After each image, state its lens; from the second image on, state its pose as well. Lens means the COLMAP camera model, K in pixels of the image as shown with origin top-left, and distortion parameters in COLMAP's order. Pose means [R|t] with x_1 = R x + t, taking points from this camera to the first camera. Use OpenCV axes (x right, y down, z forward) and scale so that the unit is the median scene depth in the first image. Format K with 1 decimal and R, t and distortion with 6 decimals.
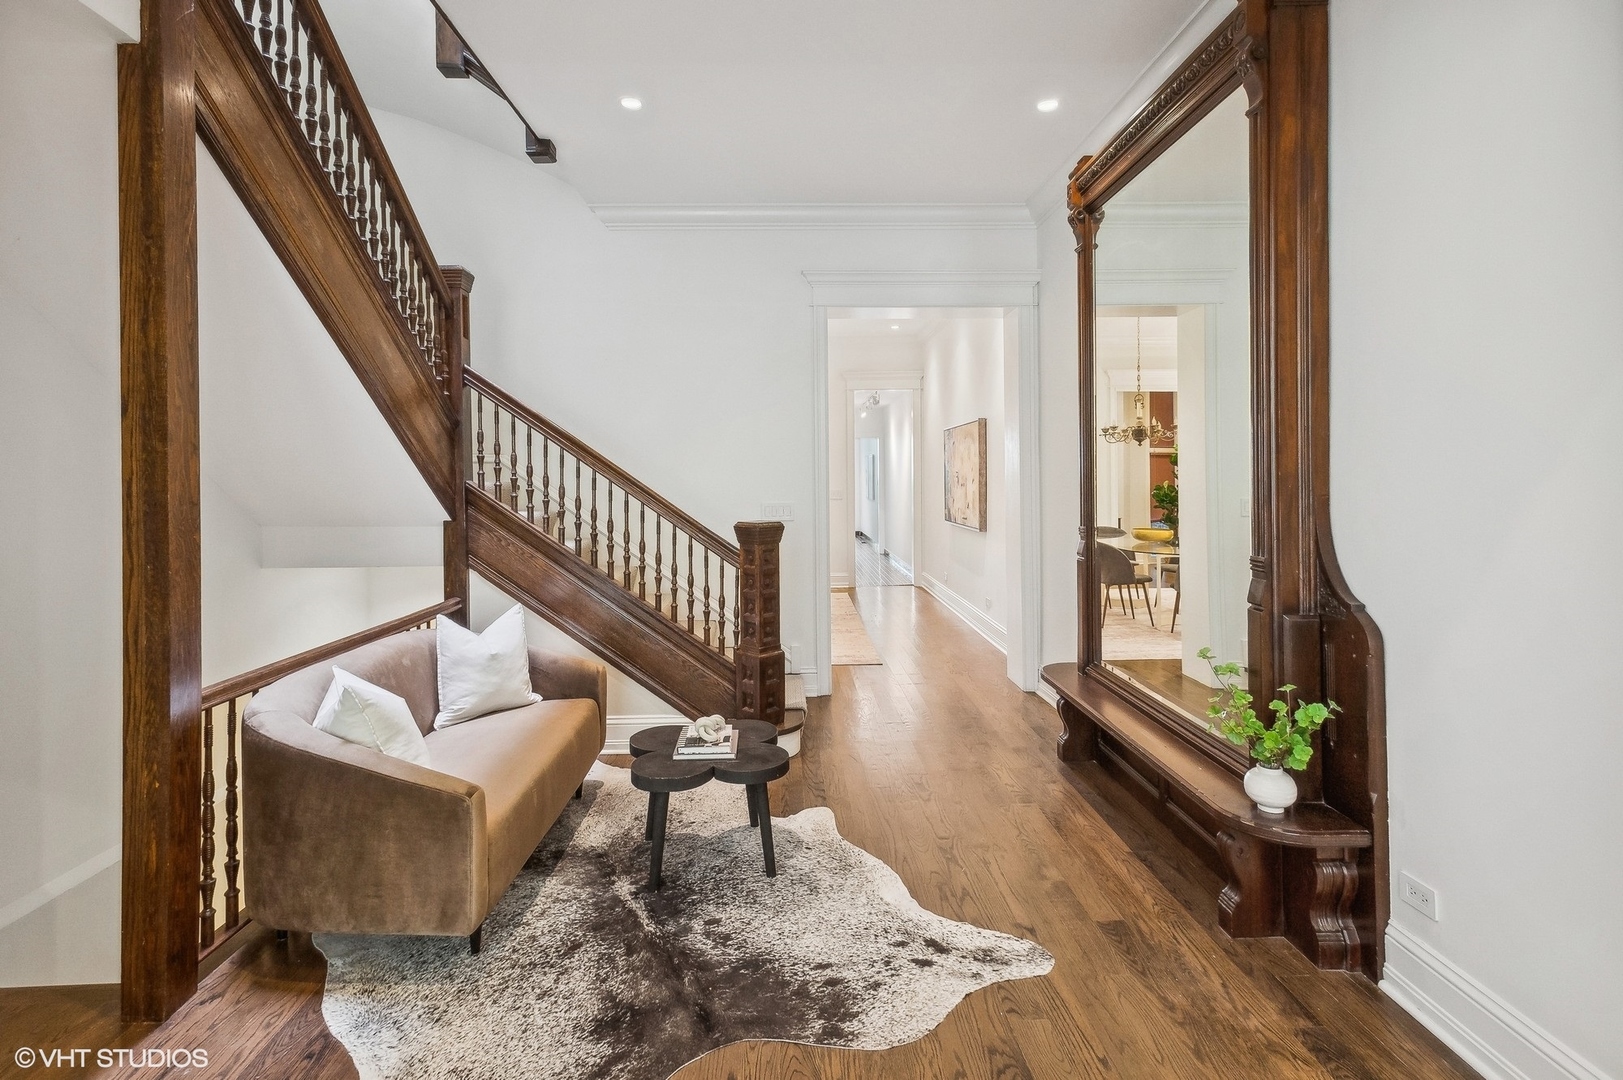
lens RADIAL K [[770.5, 0, 814.3], [0, 770.5, 500.5], [0, 0, 1]] dist [0.002424, 0.000462]
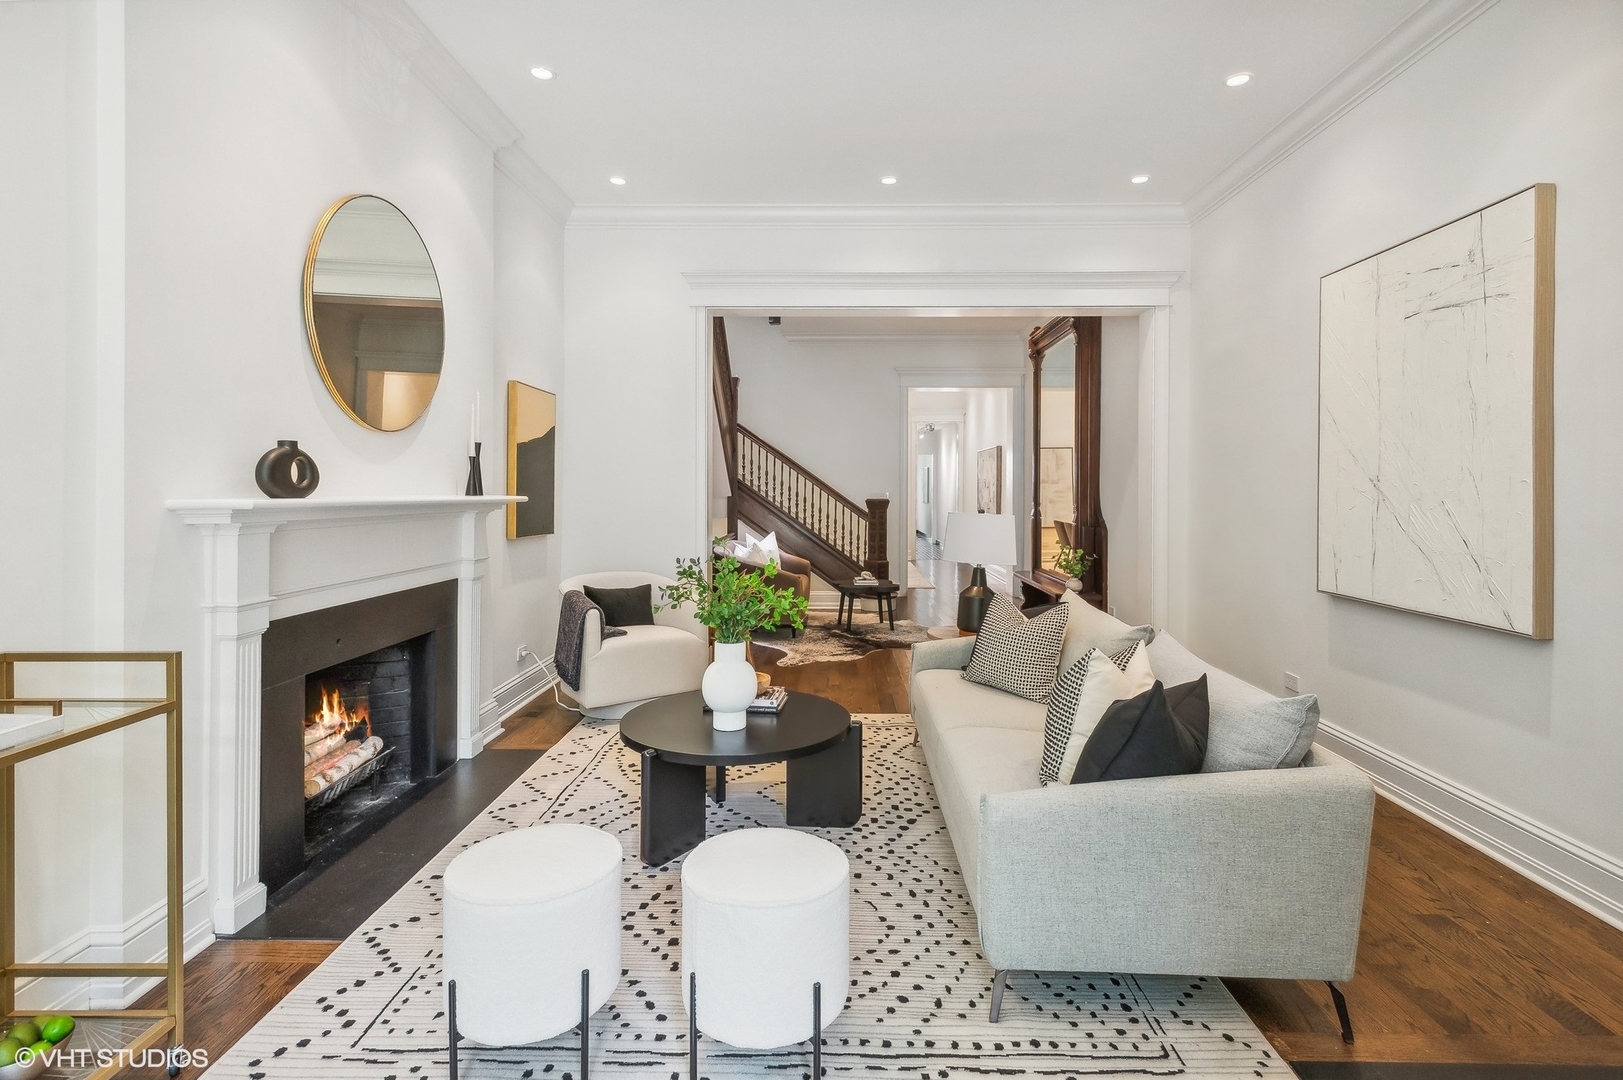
lens RADIAL K [[770.5, 0, 814.3], [0, 770.5, 500.5], [0, 0, 1]] dist [0.002424, 0.000462]
pose [[0.997741, 0.016158, -0.065209, -0.104441], [-0.017198, 0.999733, -0.015418, 0.066117], [0.064942, 0.016504, 0.997753, -1.064786]]
